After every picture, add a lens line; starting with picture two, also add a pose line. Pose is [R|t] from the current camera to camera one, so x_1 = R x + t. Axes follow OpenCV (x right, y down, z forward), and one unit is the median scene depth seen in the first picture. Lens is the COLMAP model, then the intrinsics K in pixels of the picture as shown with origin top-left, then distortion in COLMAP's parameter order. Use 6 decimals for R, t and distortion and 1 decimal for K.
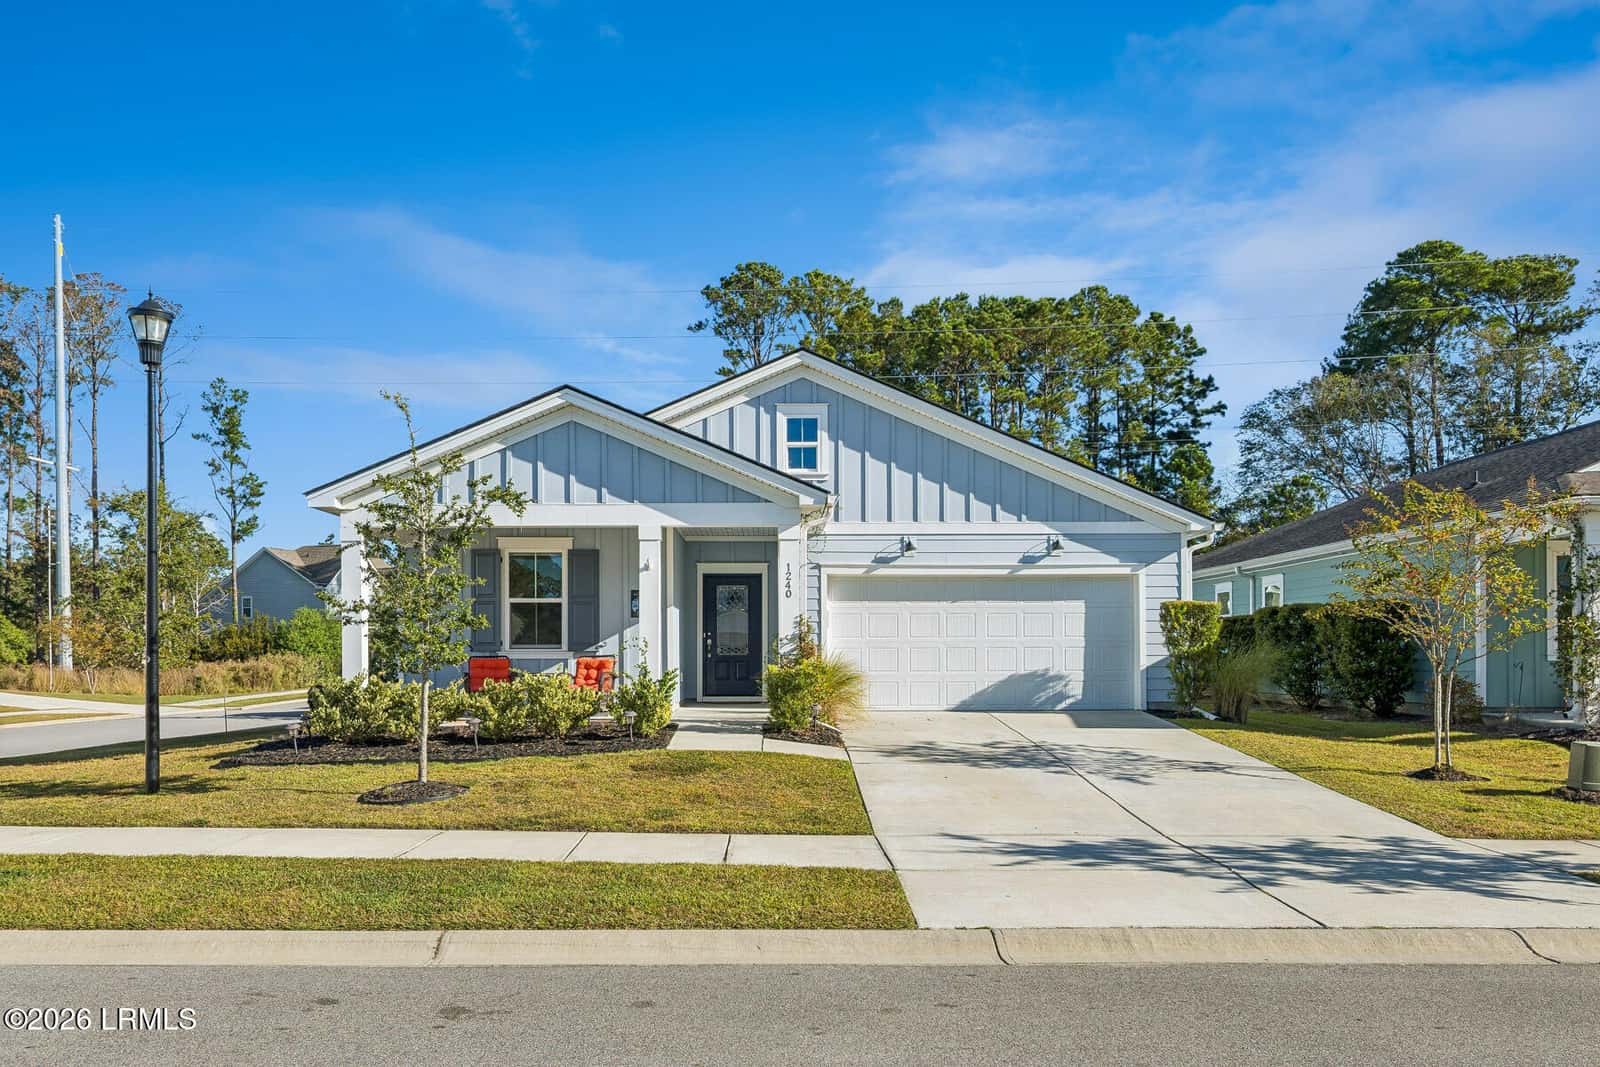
lens RADIAL K [[1266.5, 0, 790.6], [0, 1266.5, 602.1], [0, 0, 1]] dist [-0.001360, 0.004729]
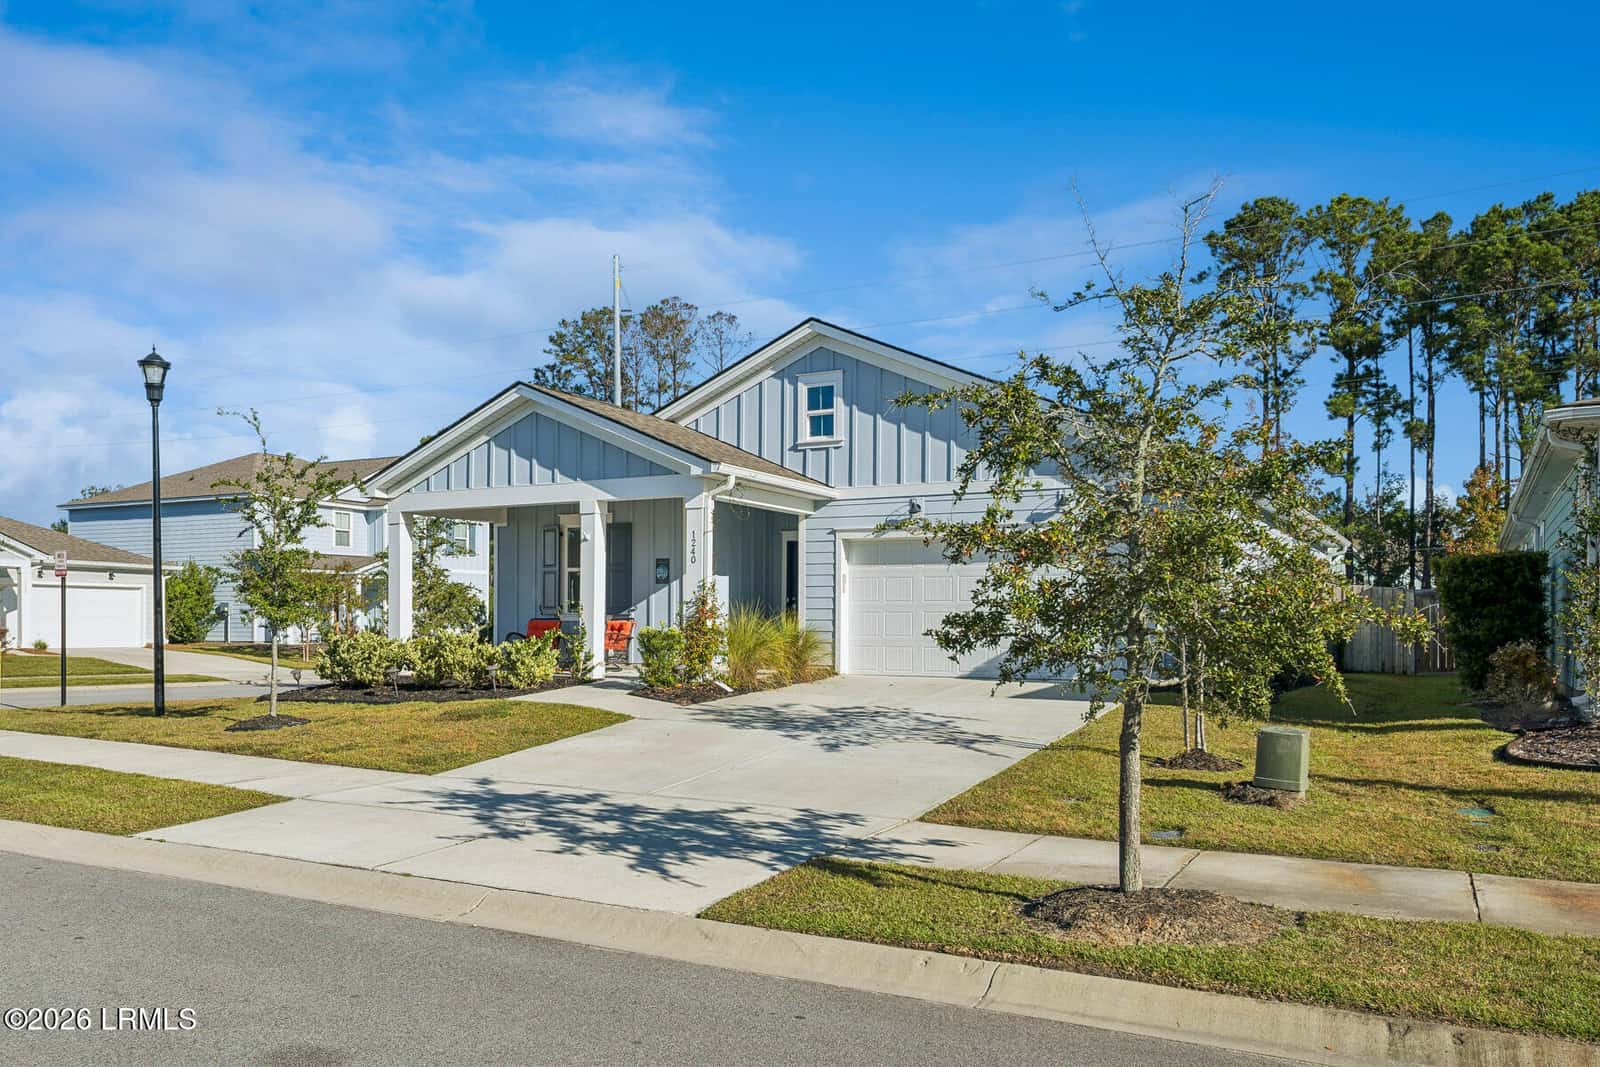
lens RADIAL K [[1272.4, 0, 801.1], [0, 1272.4, 572.7], [0, 0, 1]] dist [0.000598, -0.002891]
pose [[0.866452, -0.014174, -0.499060, 0.141264], [0.014667, 0.999888, -0.002934, 0.002054], [0.499046, -0.004777, 0.866563, 0.029560]]
